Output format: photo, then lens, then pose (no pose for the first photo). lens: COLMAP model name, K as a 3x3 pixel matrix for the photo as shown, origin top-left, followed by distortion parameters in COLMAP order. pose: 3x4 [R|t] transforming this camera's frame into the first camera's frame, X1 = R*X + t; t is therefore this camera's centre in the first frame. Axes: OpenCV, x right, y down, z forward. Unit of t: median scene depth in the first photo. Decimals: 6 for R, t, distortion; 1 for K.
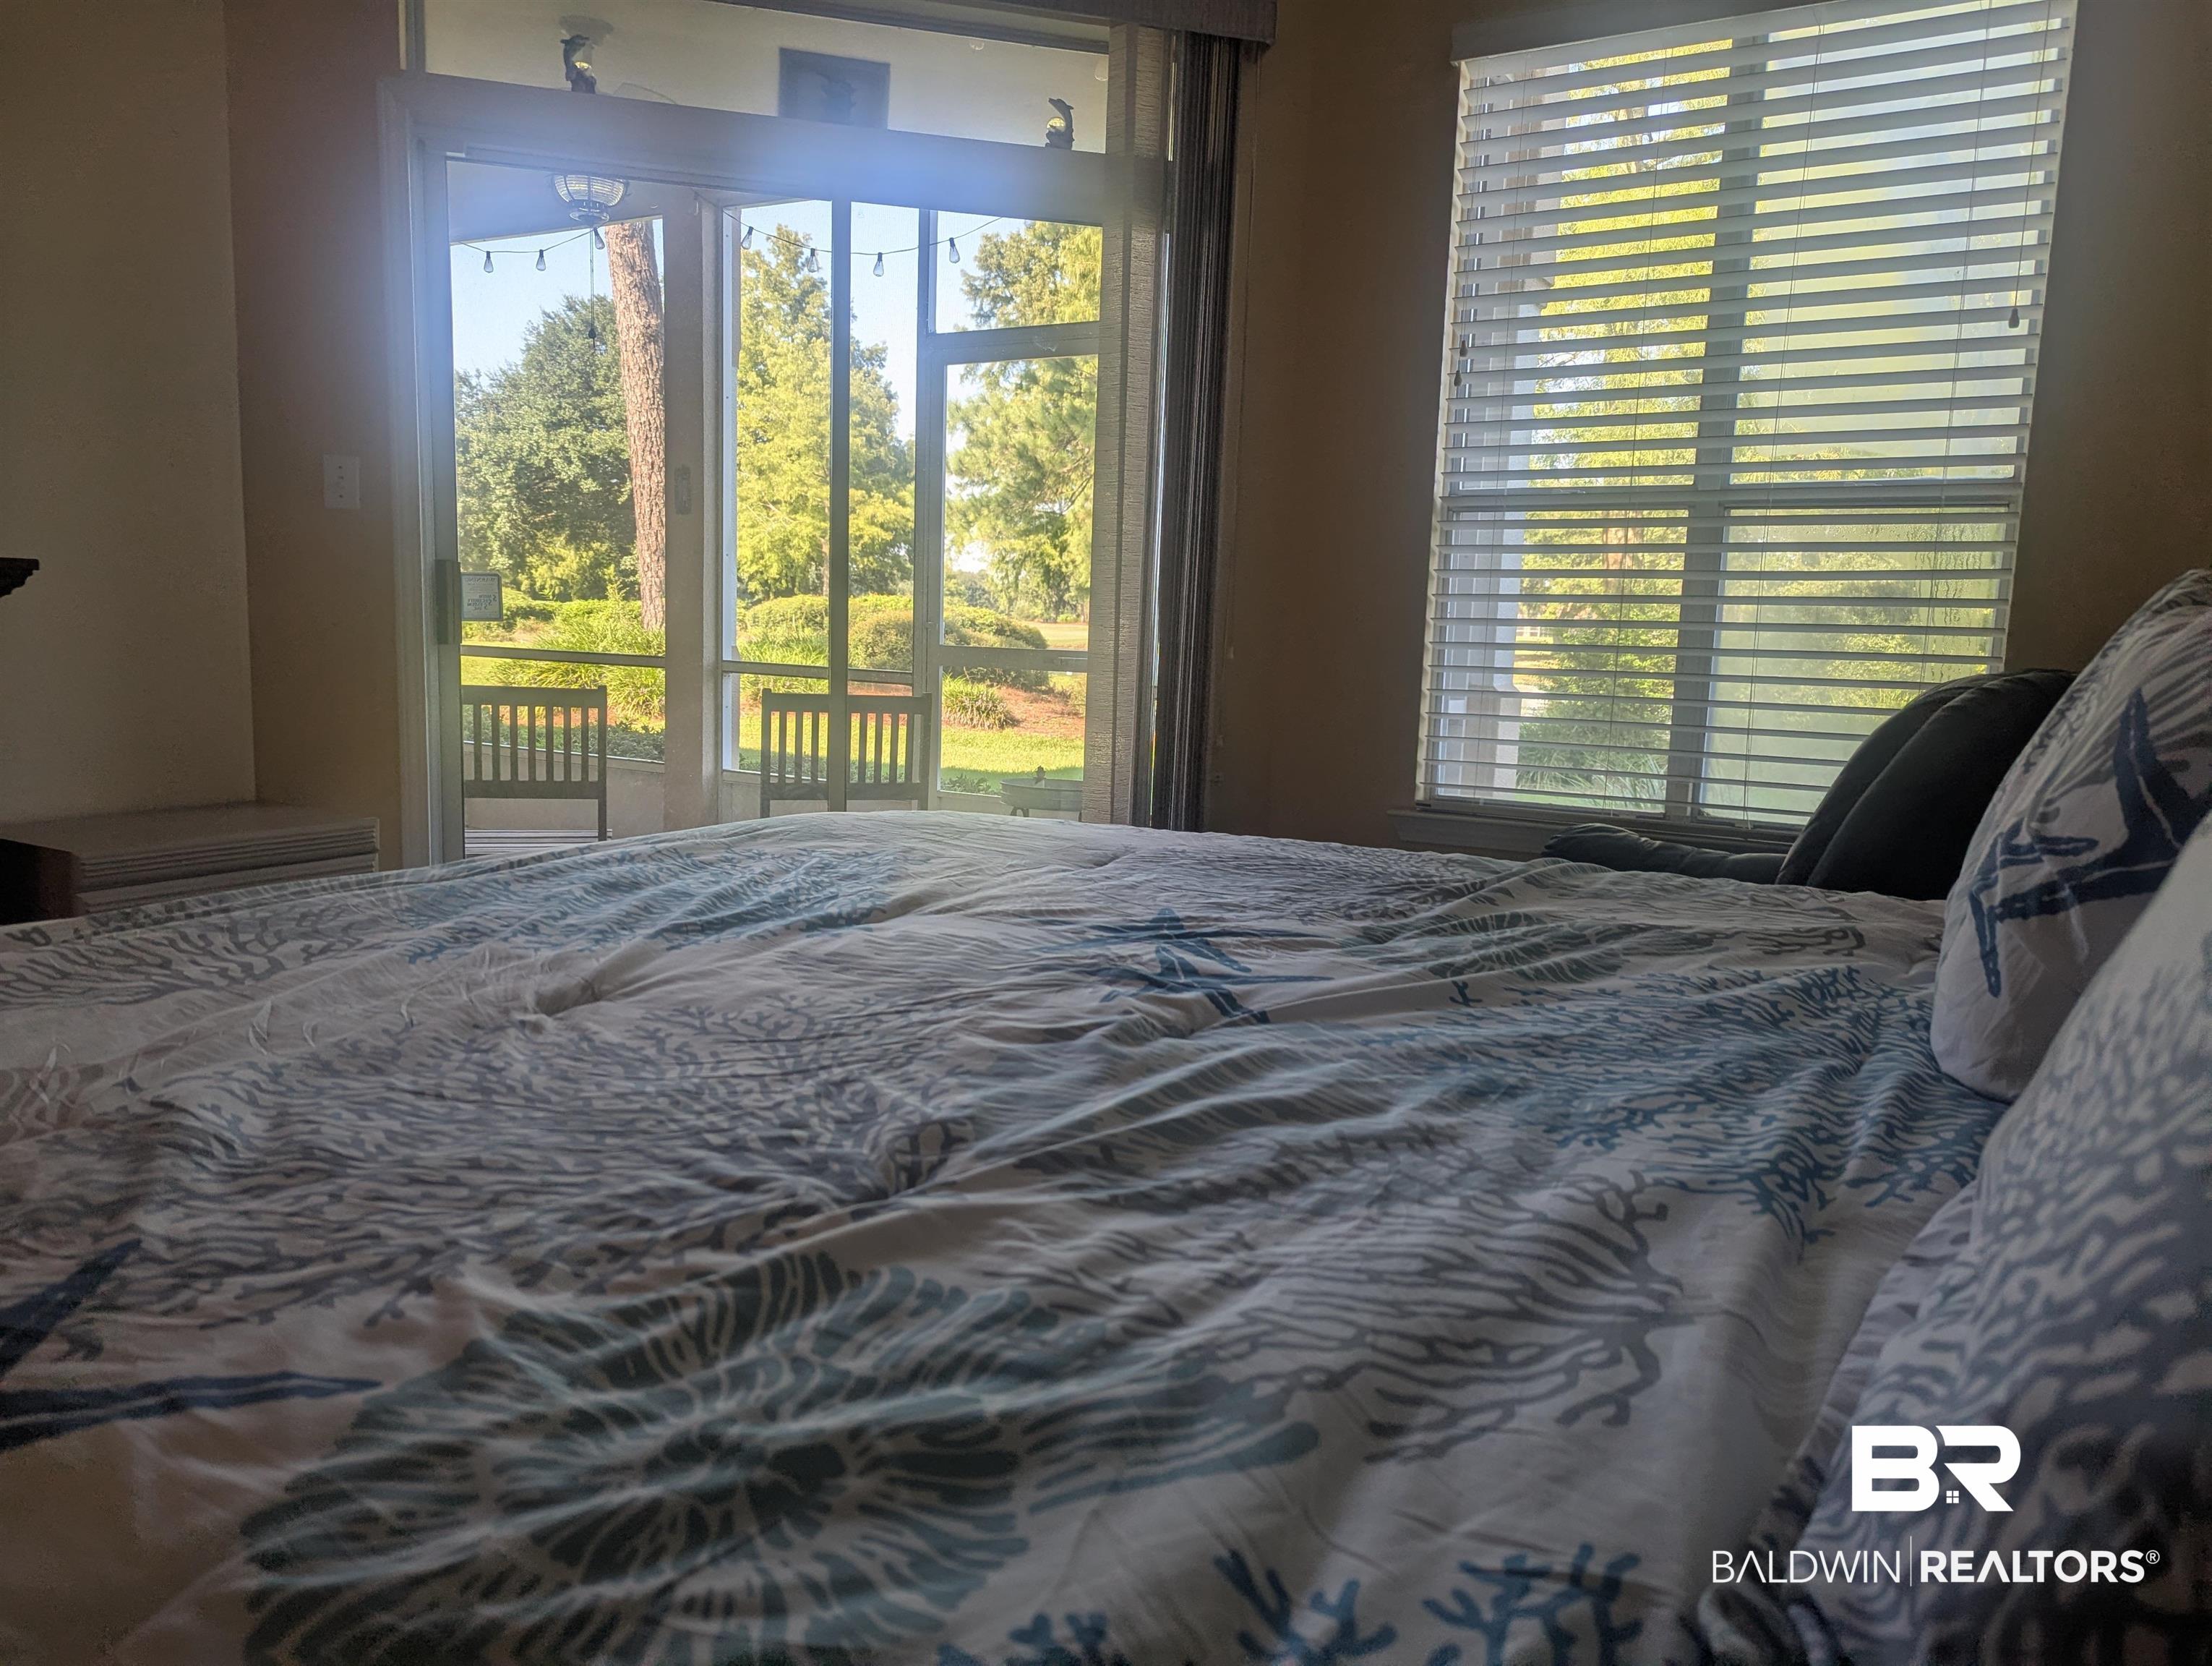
lens RADIAL K [[1555.8, 0, 1097.9], [0, 1555.8, 829.8], [0, 0, 1]] dist [0.058197, -0.060522]
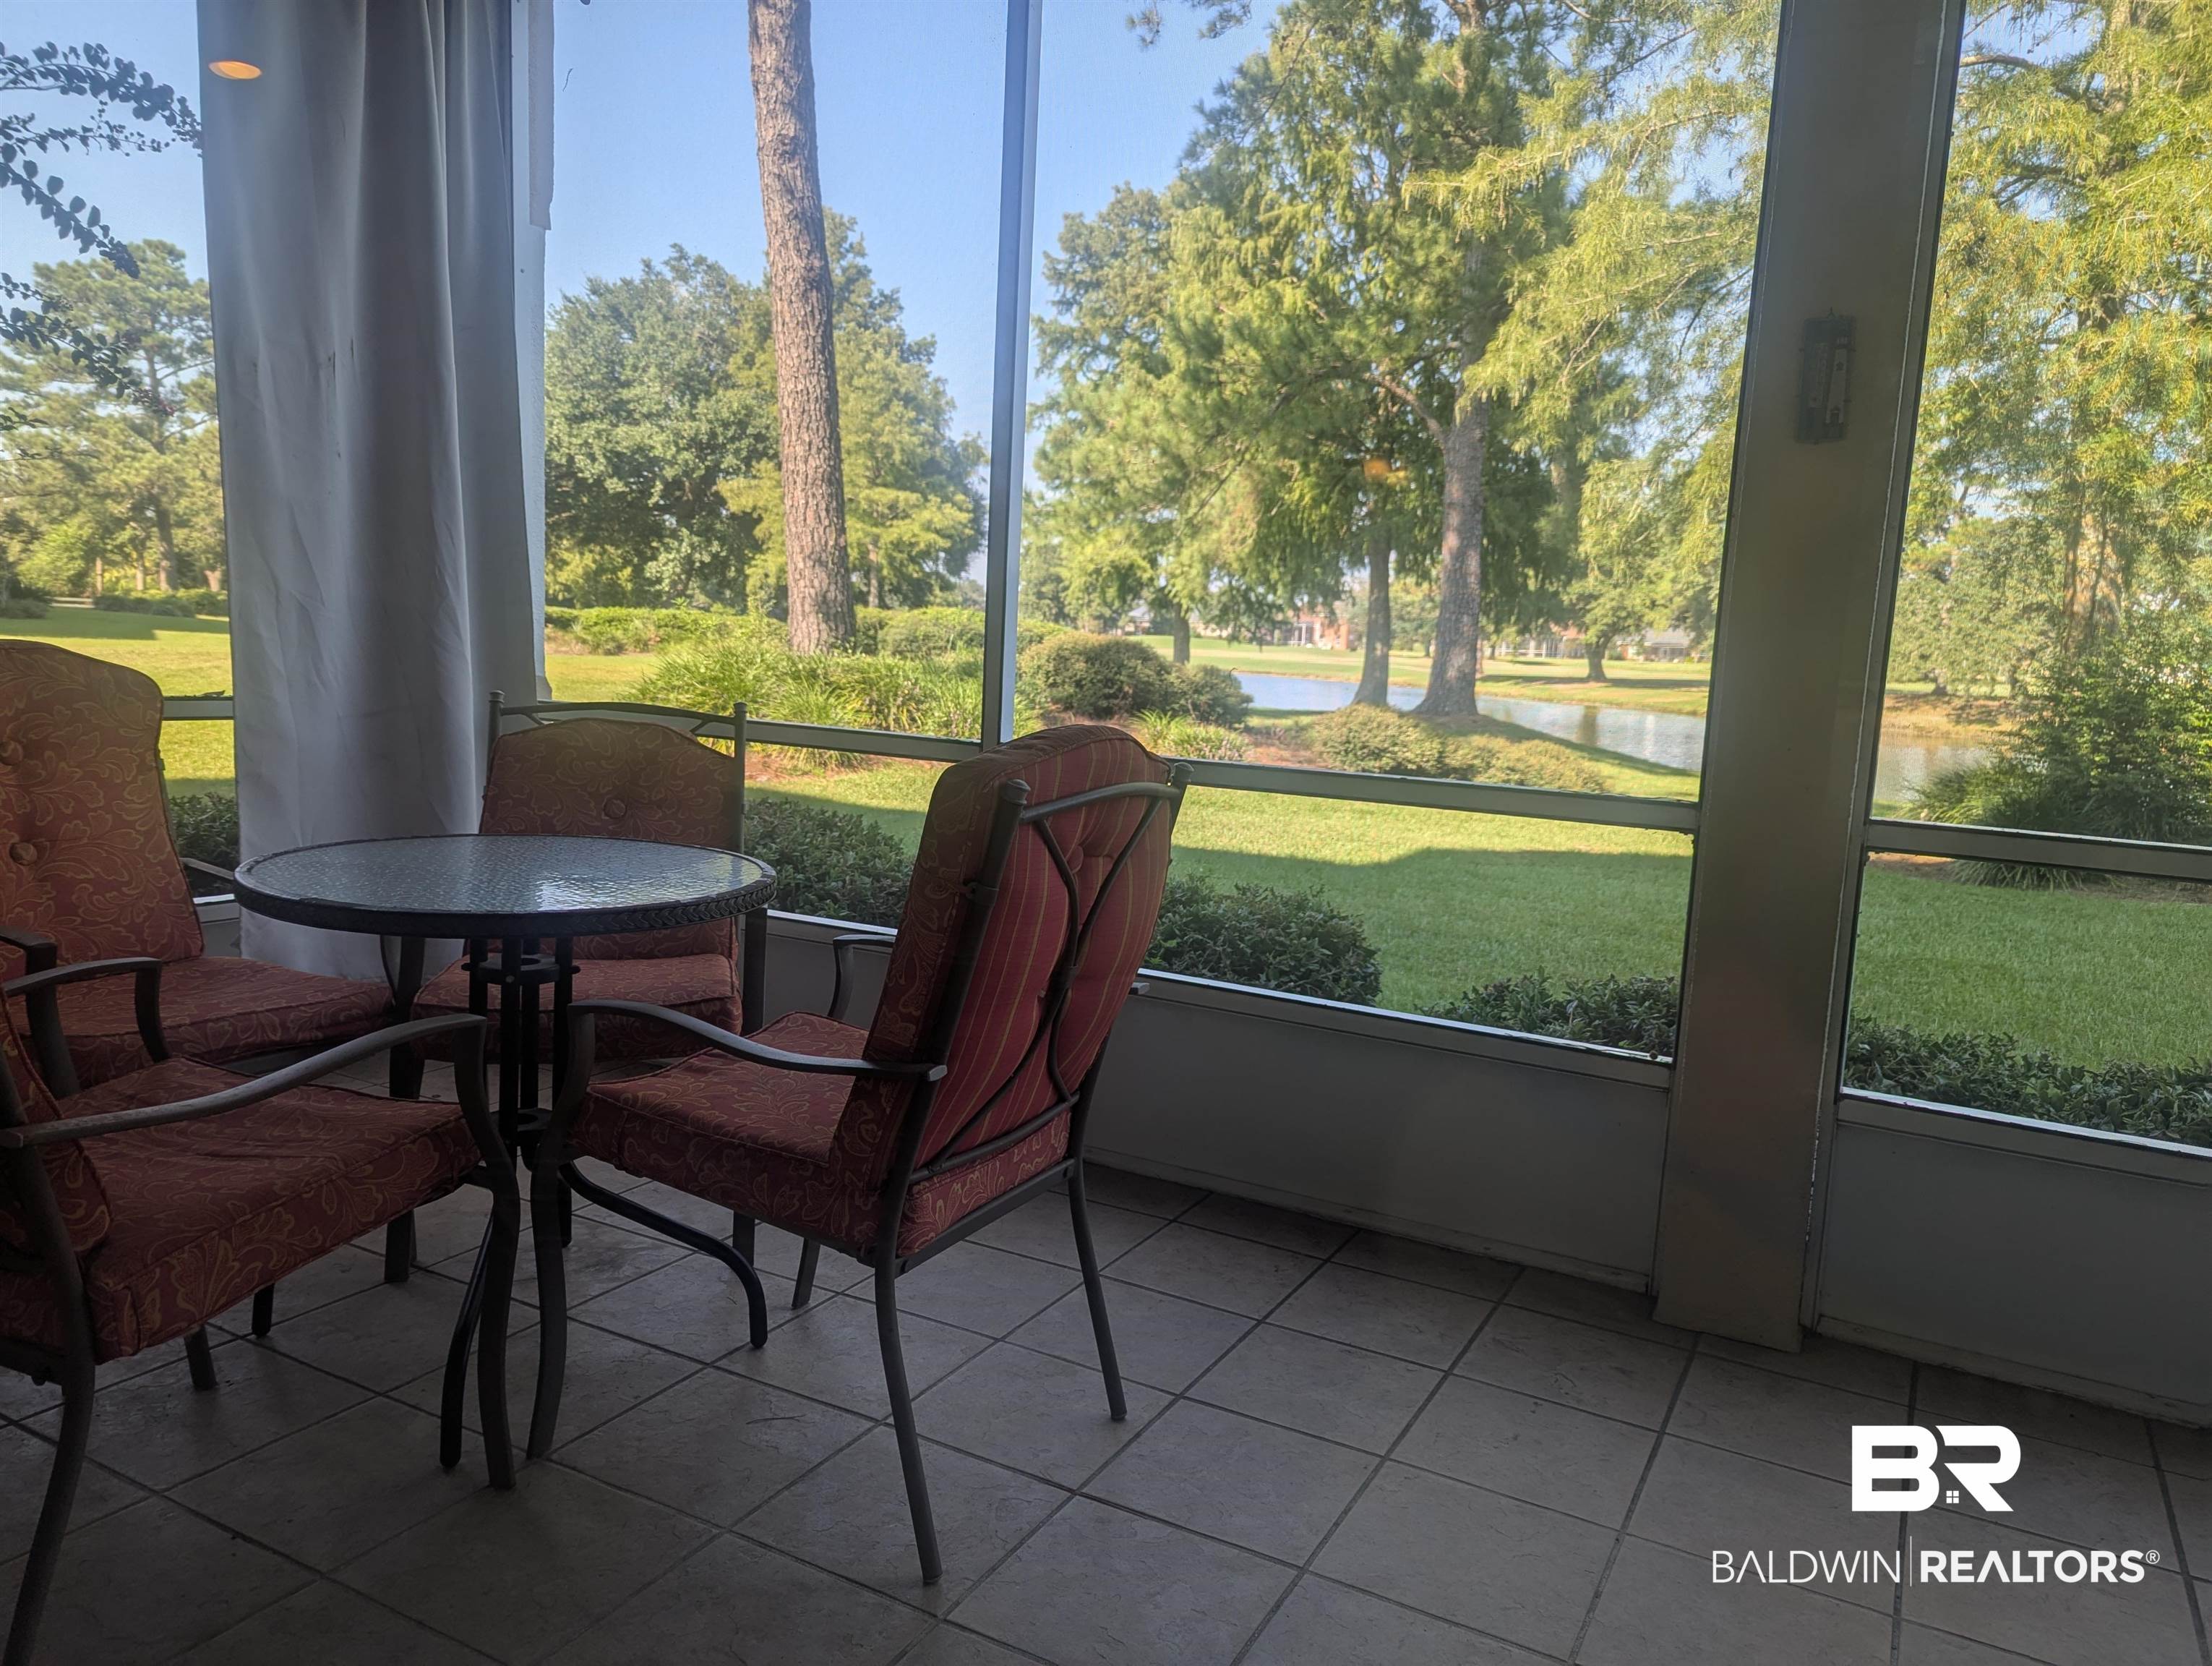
lens RADIAL K [[1531.2, 0, 1084.9], [0, 1531.2, 831.7], [0, 0, 1]] dist [0.044713, -0.006194]
pose [[0.999731, 0.012590, 0.019492, -0.067000], [-0.012508, 0.999912, -0.004324, -0.015382], [-0.019544, 0.004079, 0.999801, 0.094031]]
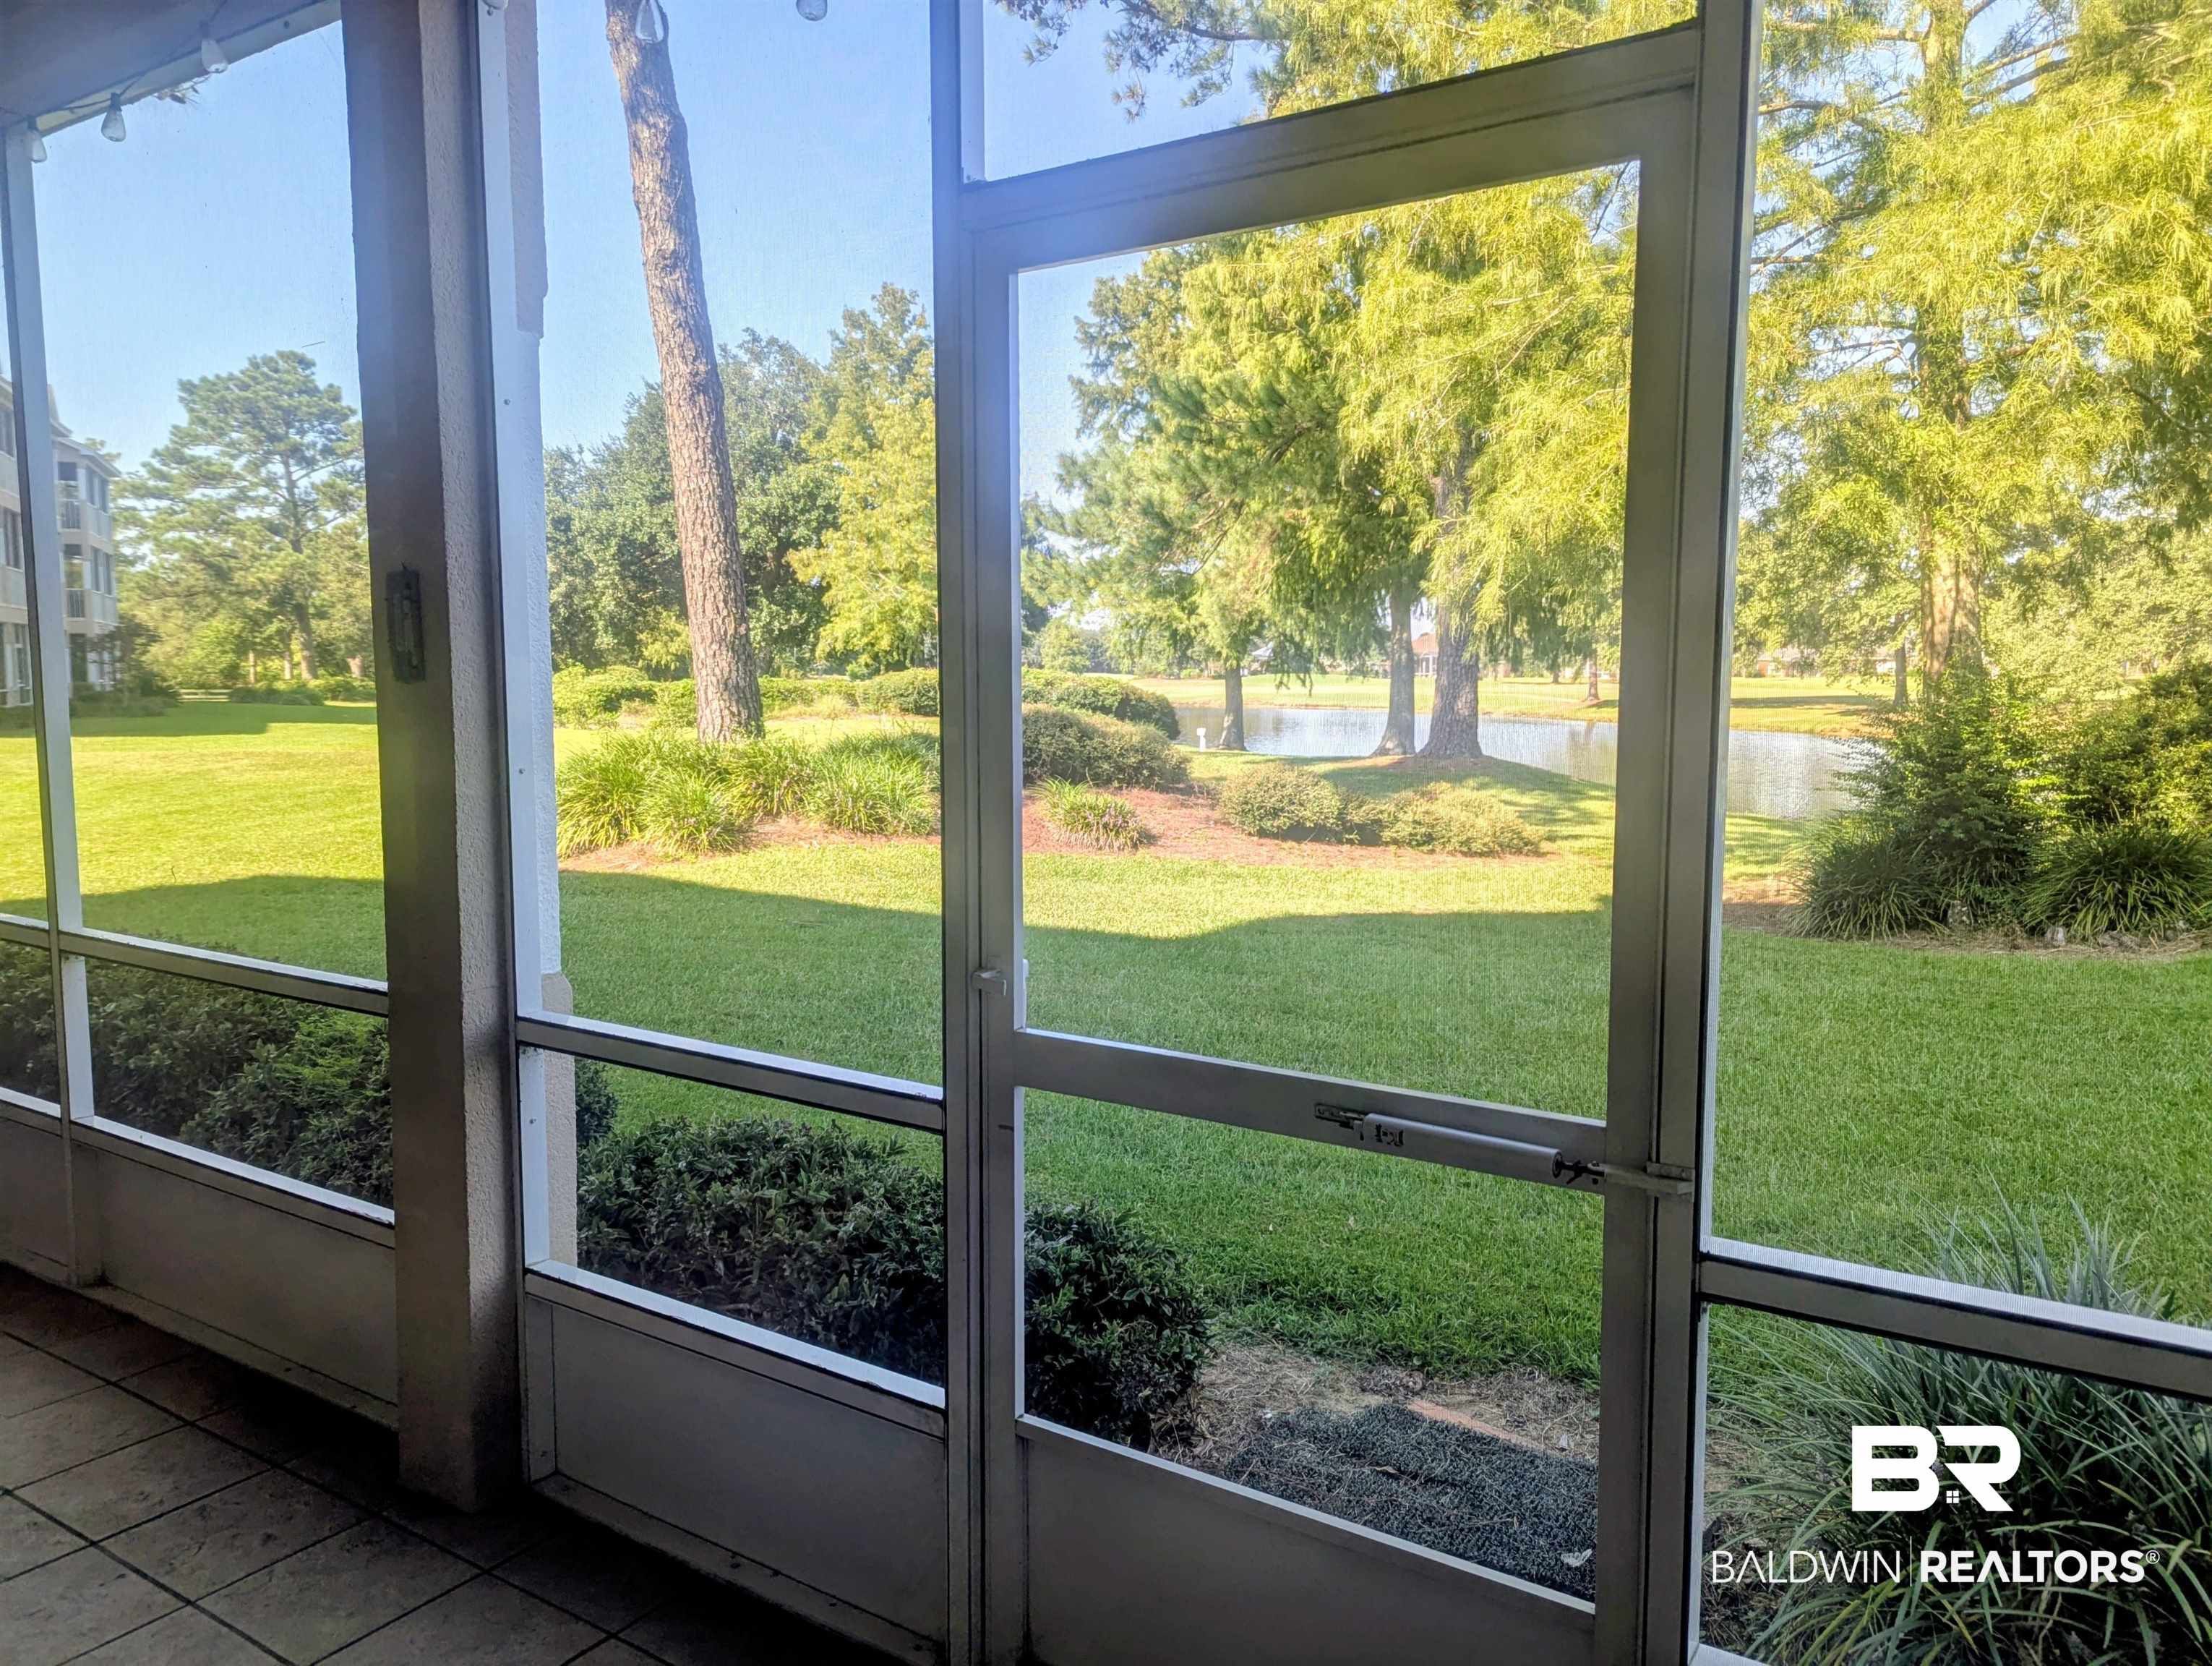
lens RADIAL K [[1530.1, 0, 1134.9], [0, 1530.1, 816.3], [0, 0, 1]] dist [0.053106, 0.006732]
pose [[0.998094, -0.025860, -0.056031, -0.007257], [0.023675, 0.998947, -0.039309, -0.021581], [0.056988, 0.037907, 0.997655, 0.089499]]
